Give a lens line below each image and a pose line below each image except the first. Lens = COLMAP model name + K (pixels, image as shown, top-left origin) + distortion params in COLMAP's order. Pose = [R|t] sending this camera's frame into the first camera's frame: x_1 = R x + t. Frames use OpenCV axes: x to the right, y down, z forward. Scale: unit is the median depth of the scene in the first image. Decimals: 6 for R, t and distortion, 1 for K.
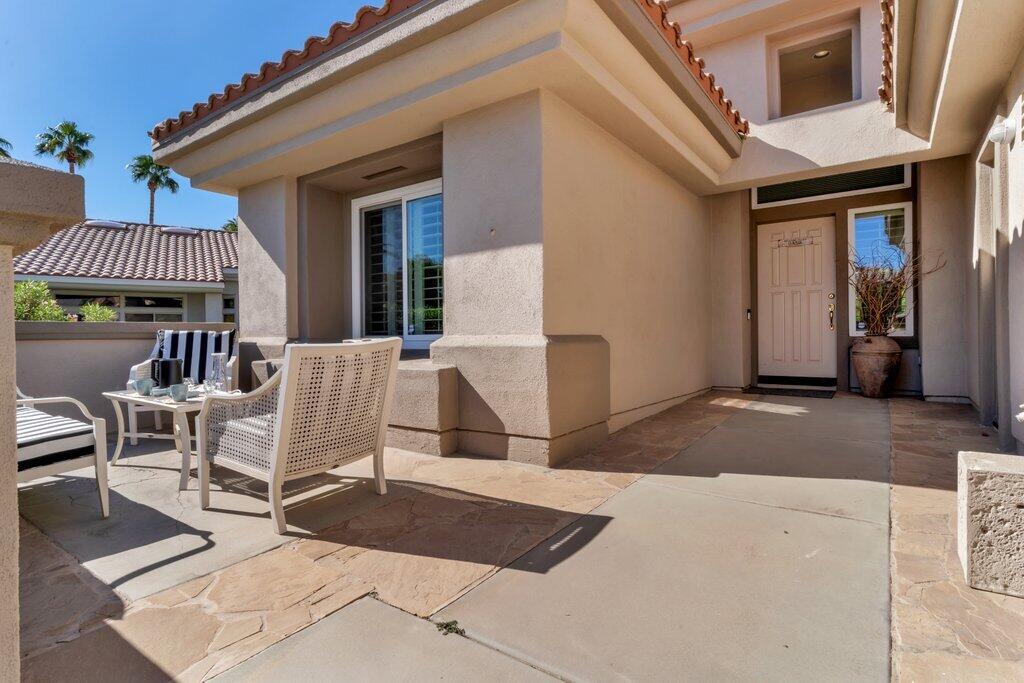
lens RADIAL K [[526.8, 0, 509.6], [0, 526.8, 339.7], [0, 0, 1]] dist [-0.001291, 0.000065]
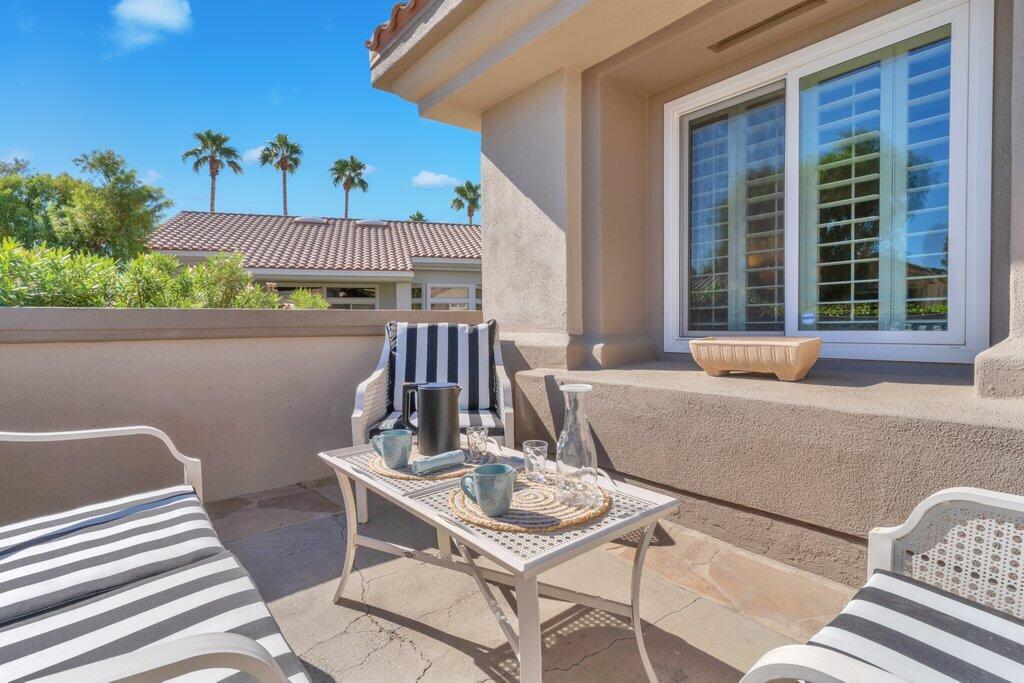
lens RADIAL K [[526.8, 0, 509.6], [0, 526.8, 339.7], [0, 0, 1]] dist [-0.001291, 0.000065]
pose [[0.957555, 0.012313, -0.287986, -0.291015], [-0.006449, 0.999752, 0.021300, -0.009511], [0.288177, -0.018539, 0.957398, 0.368190]]
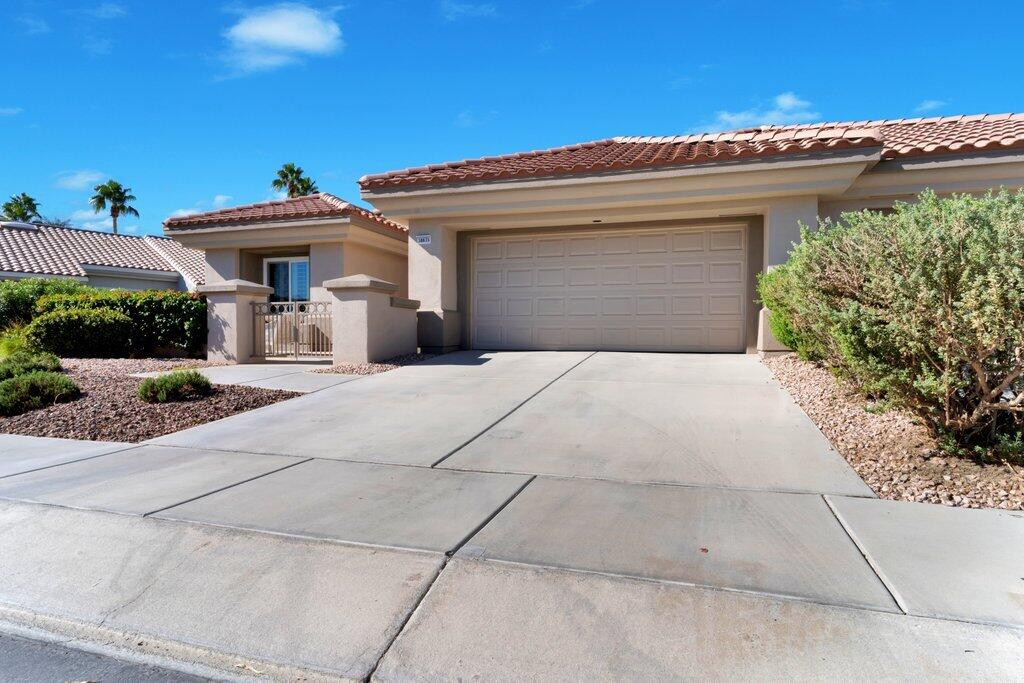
lens RADIAL K [[526.8, 0, 509.6], [0, 526.8, 339.7], [0, 0, 1]] dist [-0.001291, 0.000065]
pose [[0.948898, 0.010526, 0.315407, 0.007326], [-0.011404, 0.999935, 0.000940, 0.084307], [-0.315376, -0.004489, 0.948956, -1.583346]]
